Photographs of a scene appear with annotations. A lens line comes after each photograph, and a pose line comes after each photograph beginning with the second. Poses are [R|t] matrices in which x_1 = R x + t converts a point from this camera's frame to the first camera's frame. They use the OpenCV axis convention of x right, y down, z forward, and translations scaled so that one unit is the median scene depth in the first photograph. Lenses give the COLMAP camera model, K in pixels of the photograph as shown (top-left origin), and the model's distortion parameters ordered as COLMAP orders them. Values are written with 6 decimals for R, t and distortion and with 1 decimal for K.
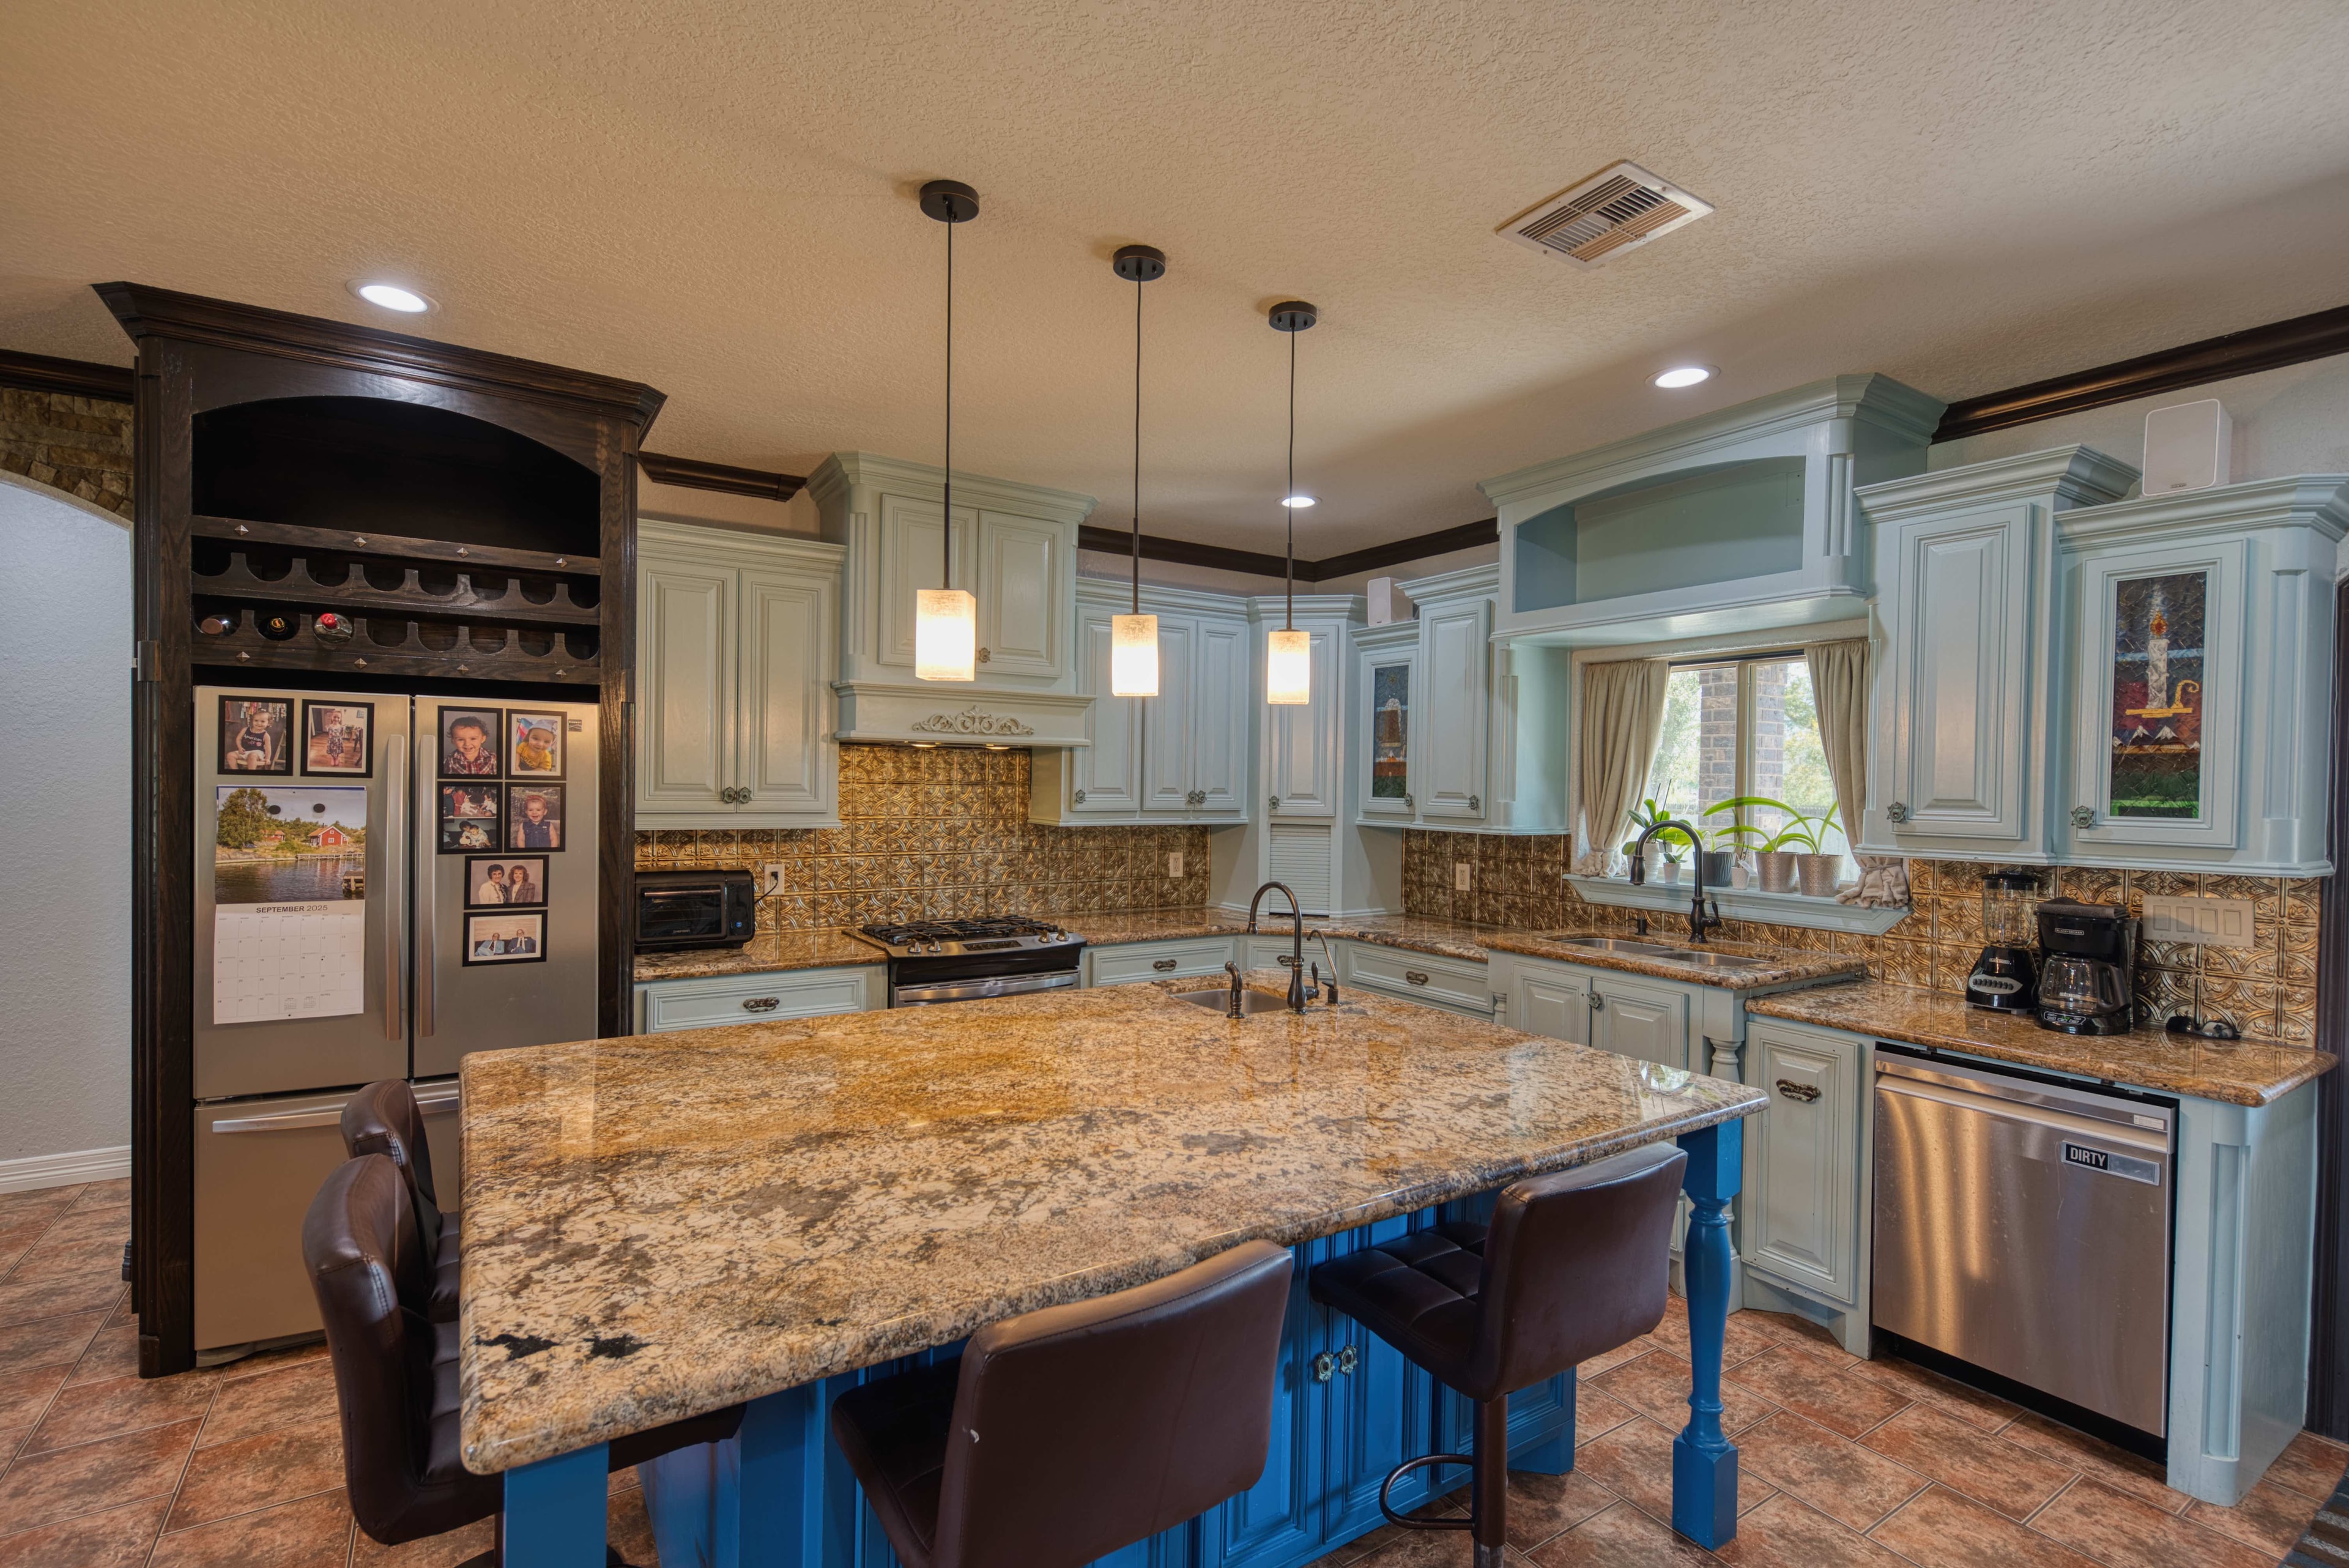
lens RADIAL K [[1091.8, 0, 1174.8], [0, 1091.8, 790.4], [0, 0, 1]] dist [-0.000725, 0.000000]
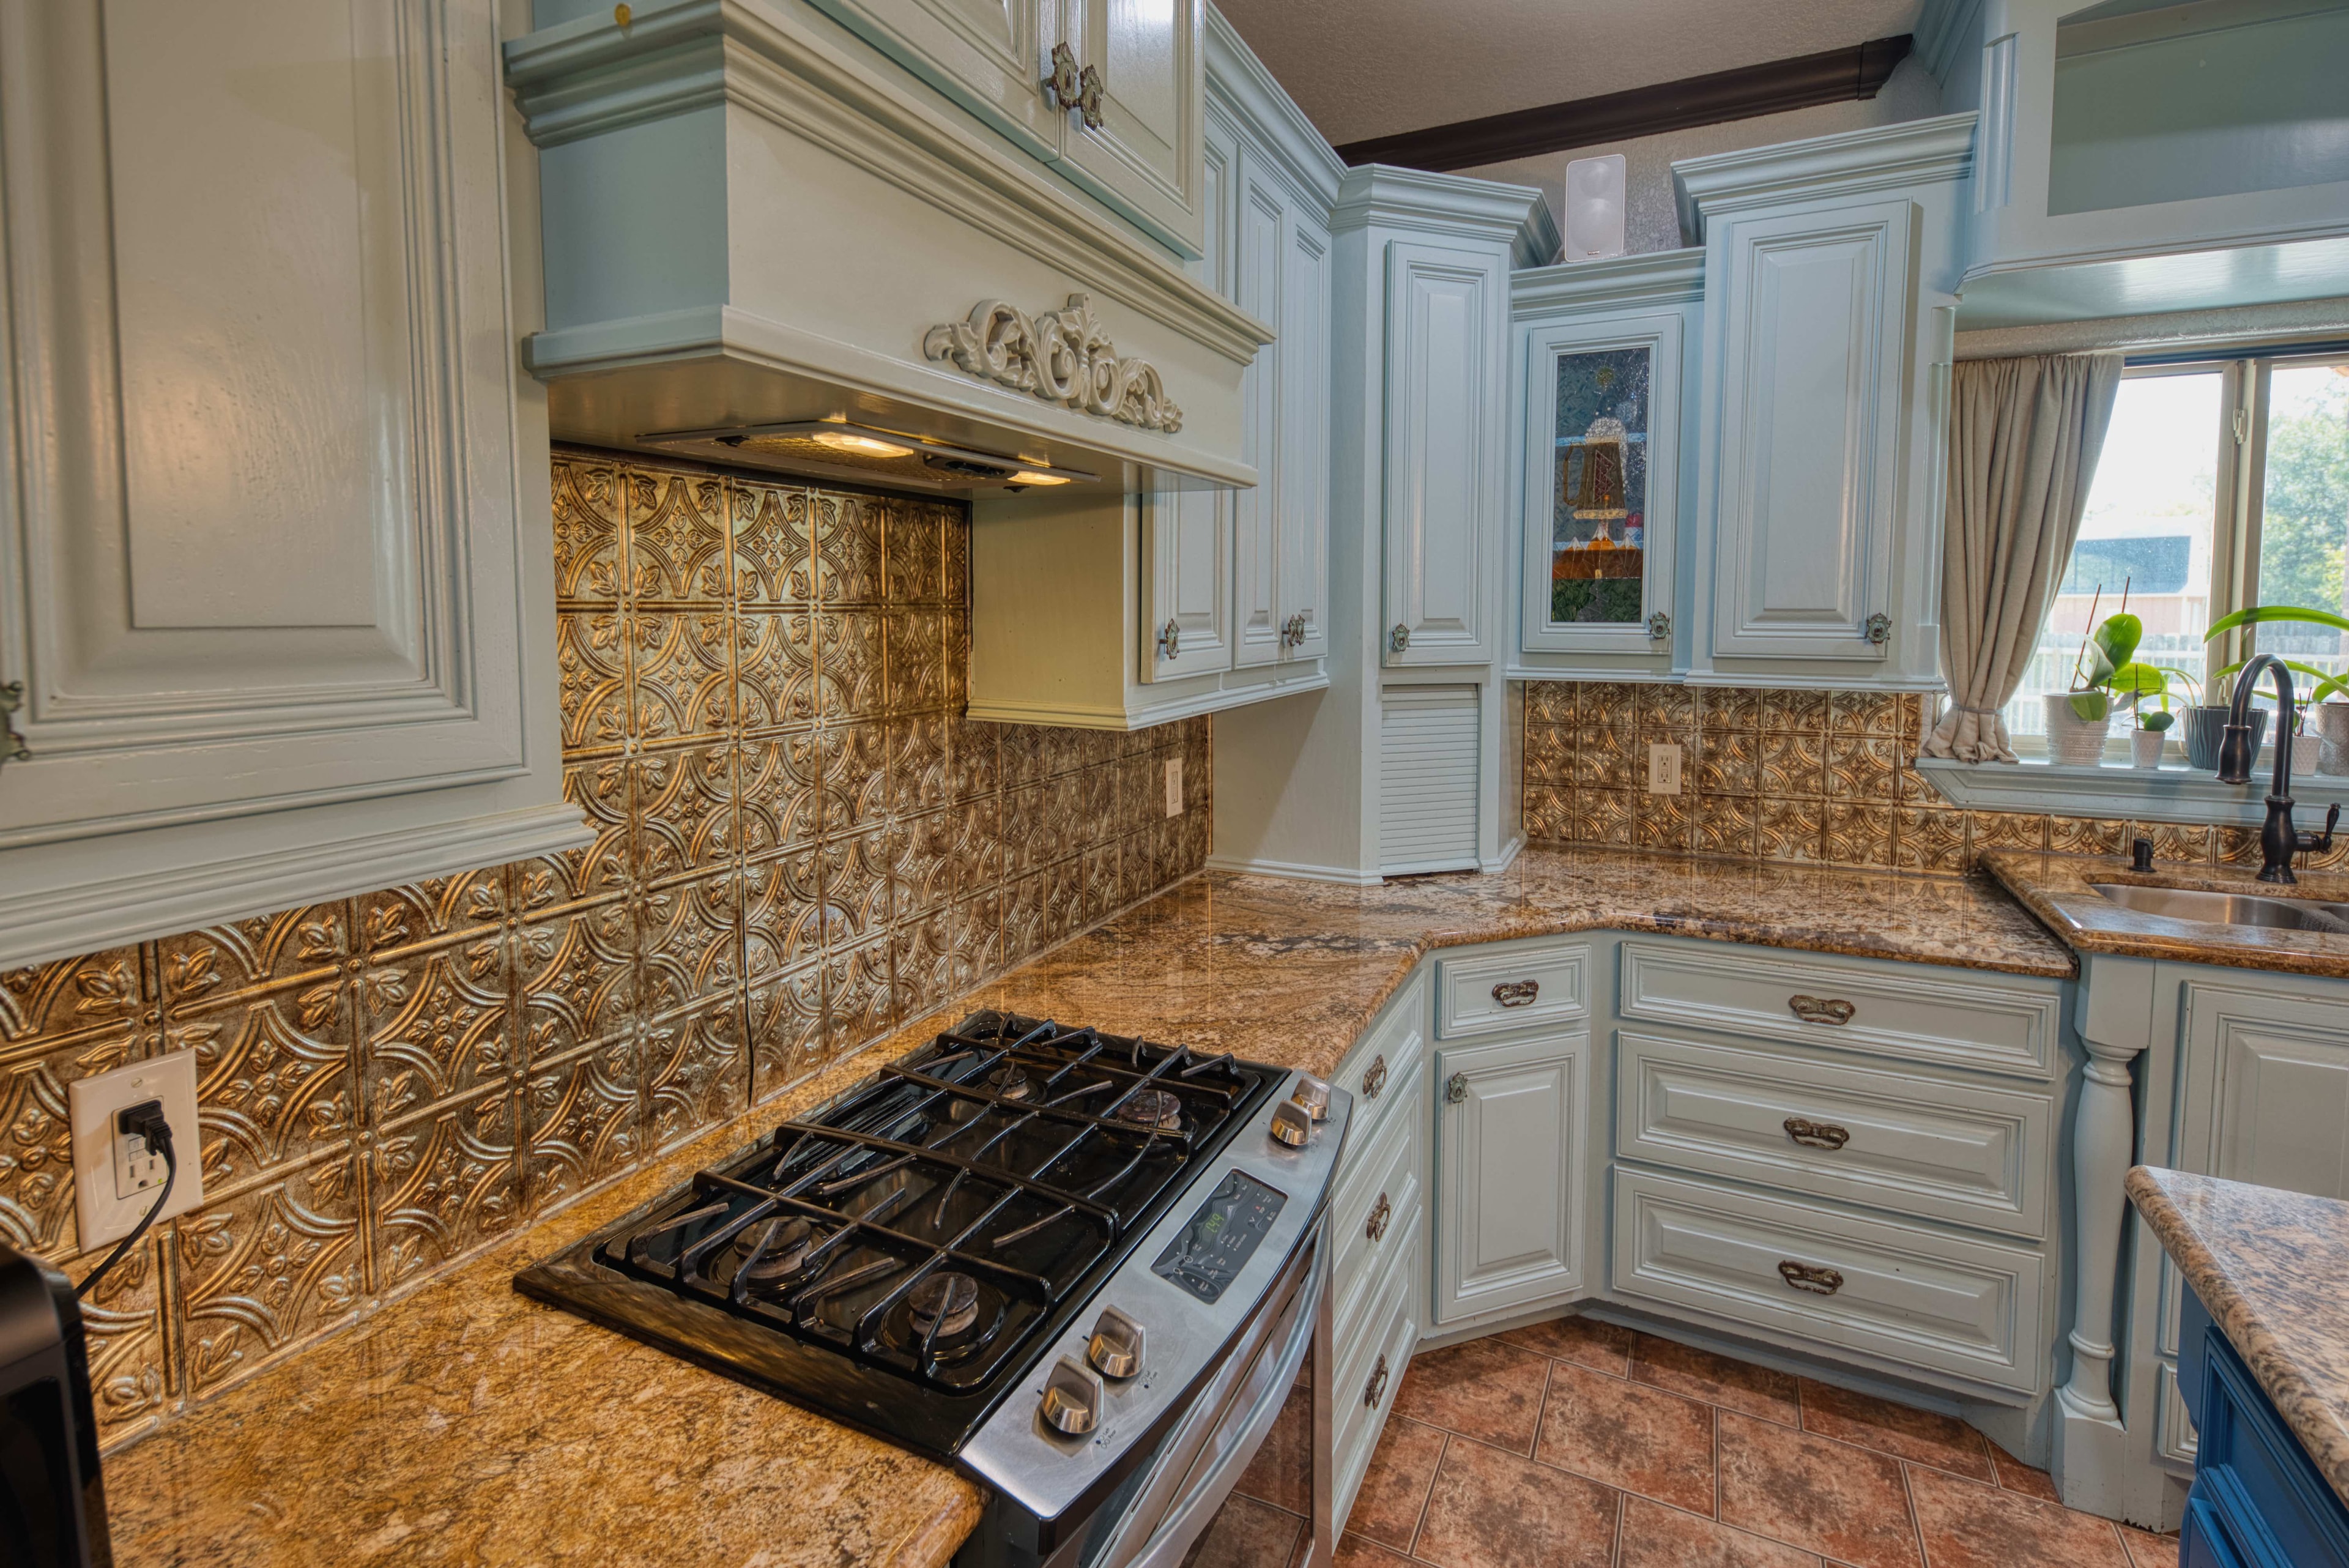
lens RADIAL K [[1187.1, 0, 1051.5], [0, 1187.1, 688.7], [0, 0, 1]] dist [0.024398, 0.000128]
pose [[0.890796, -0.047494, 0.451915, -0.278012], [0.018456, 0.997484, 0.068450, -0.004913], [-0.454029, -0.052634, 0.889431, 0.659349]]
